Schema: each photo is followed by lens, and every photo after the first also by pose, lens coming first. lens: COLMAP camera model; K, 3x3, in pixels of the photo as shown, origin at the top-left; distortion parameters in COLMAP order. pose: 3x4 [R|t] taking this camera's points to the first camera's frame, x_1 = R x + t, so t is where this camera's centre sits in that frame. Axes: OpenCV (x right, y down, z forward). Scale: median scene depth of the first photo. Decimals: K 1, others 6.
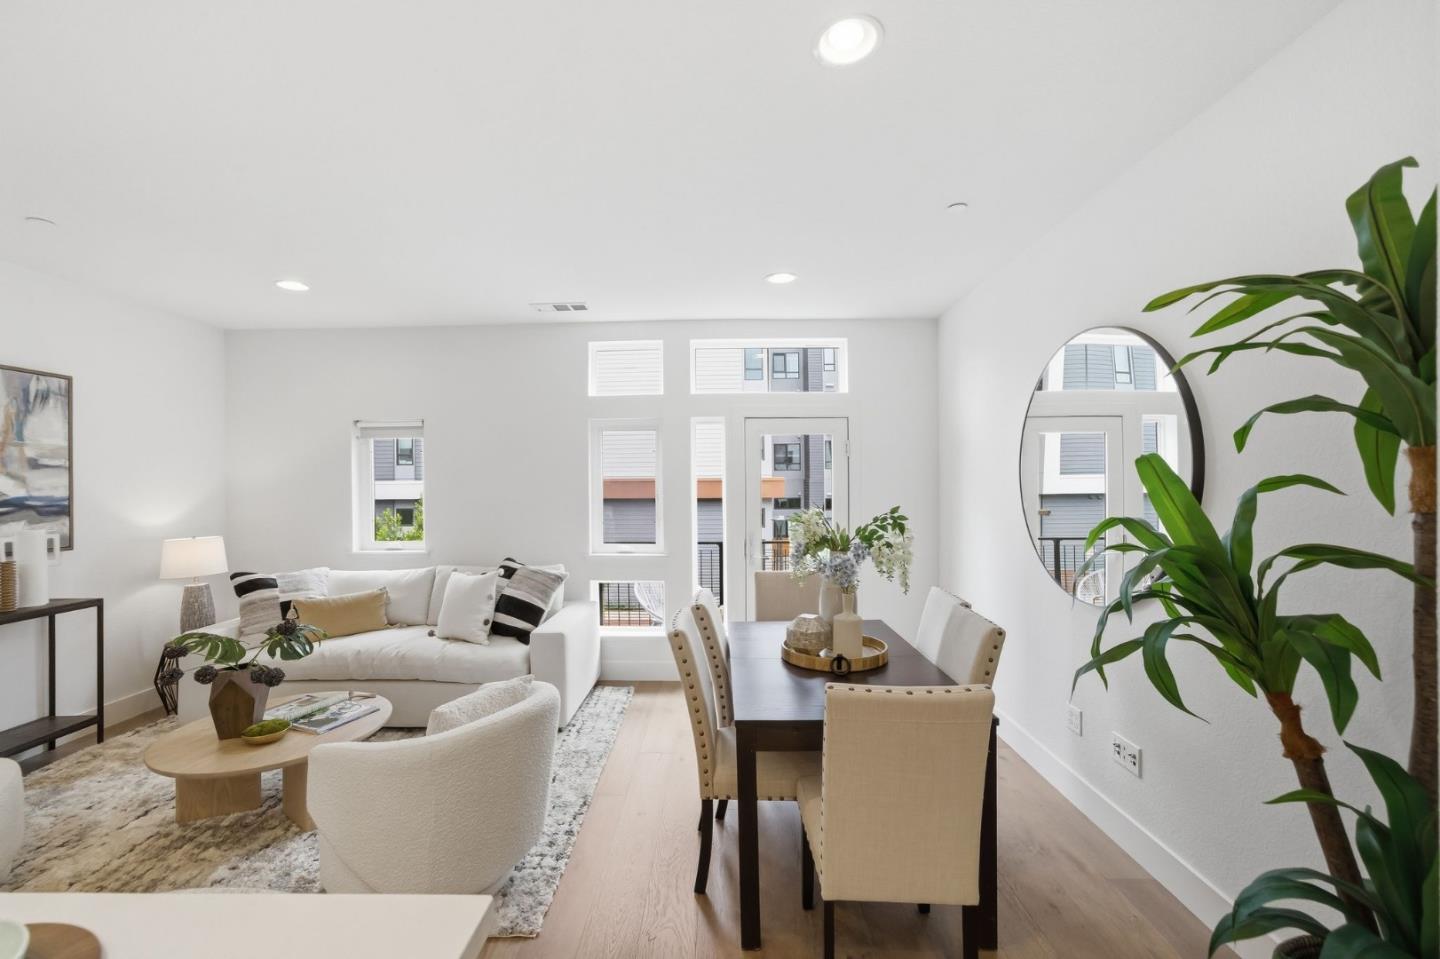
lens RADIAL K [[604.0, 0, 708.2], [0, 604.0, 487.3], [0, 0, 1]] dist [-0.002341, 0.000096]
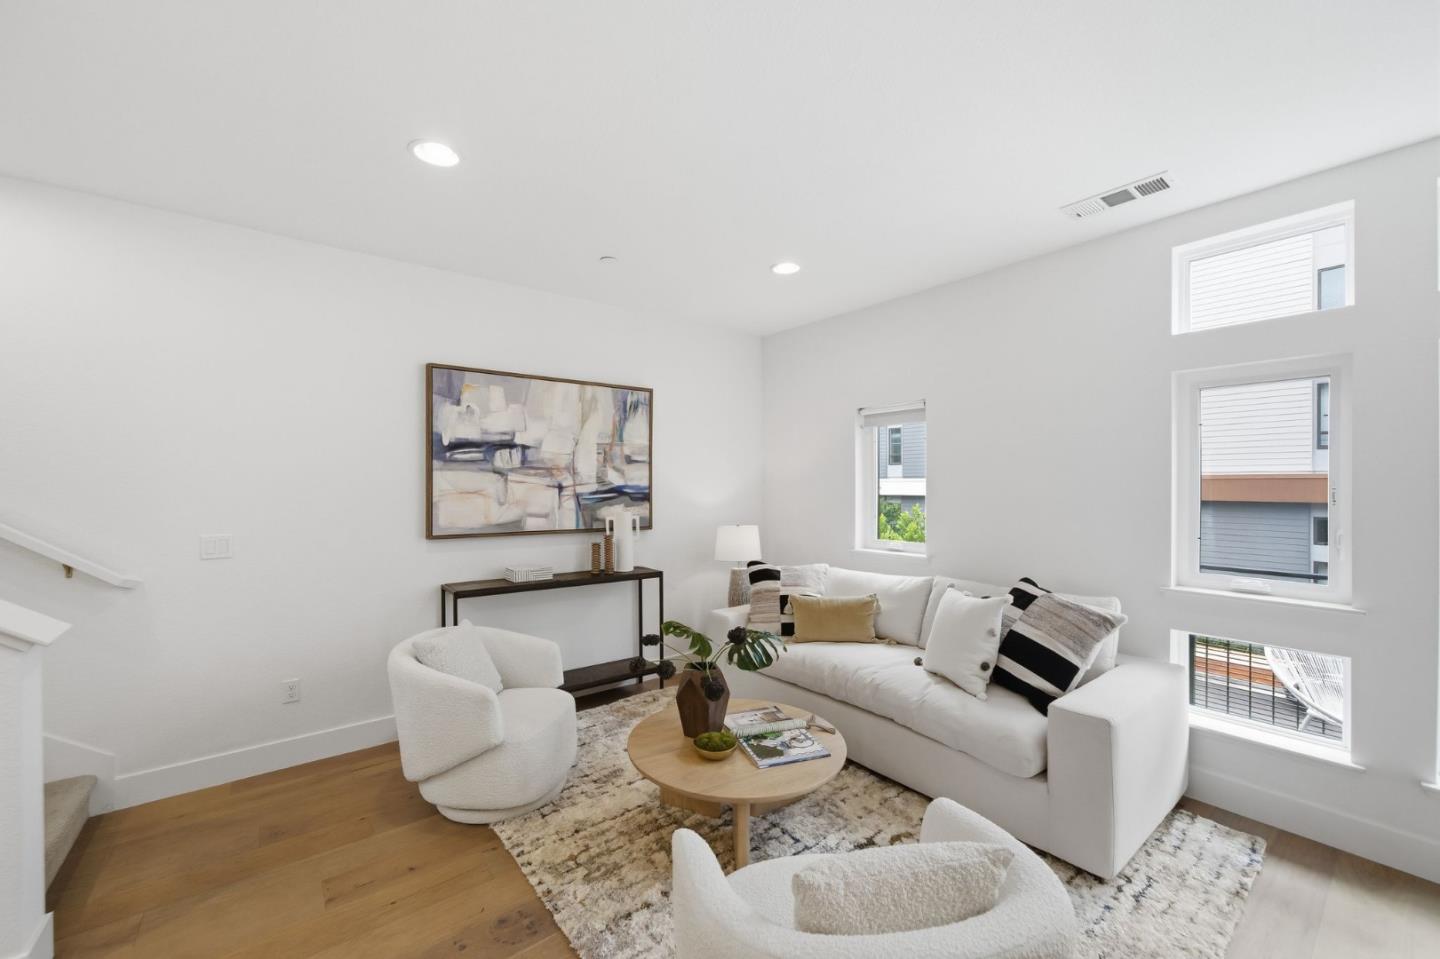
lens RADIAL K [[585.5, 0, 707.2], [0, 585.5, 501.7], [0, 0, 1]] dist [-0.015093, 0.016346]
pose [[0.645620, 0.027782, -0.763153, -0.059785], [-0.009216, 0.999549, 0.028591, 0.012253], [0.763603, -0.011426, 0.645585, 0.310116]]
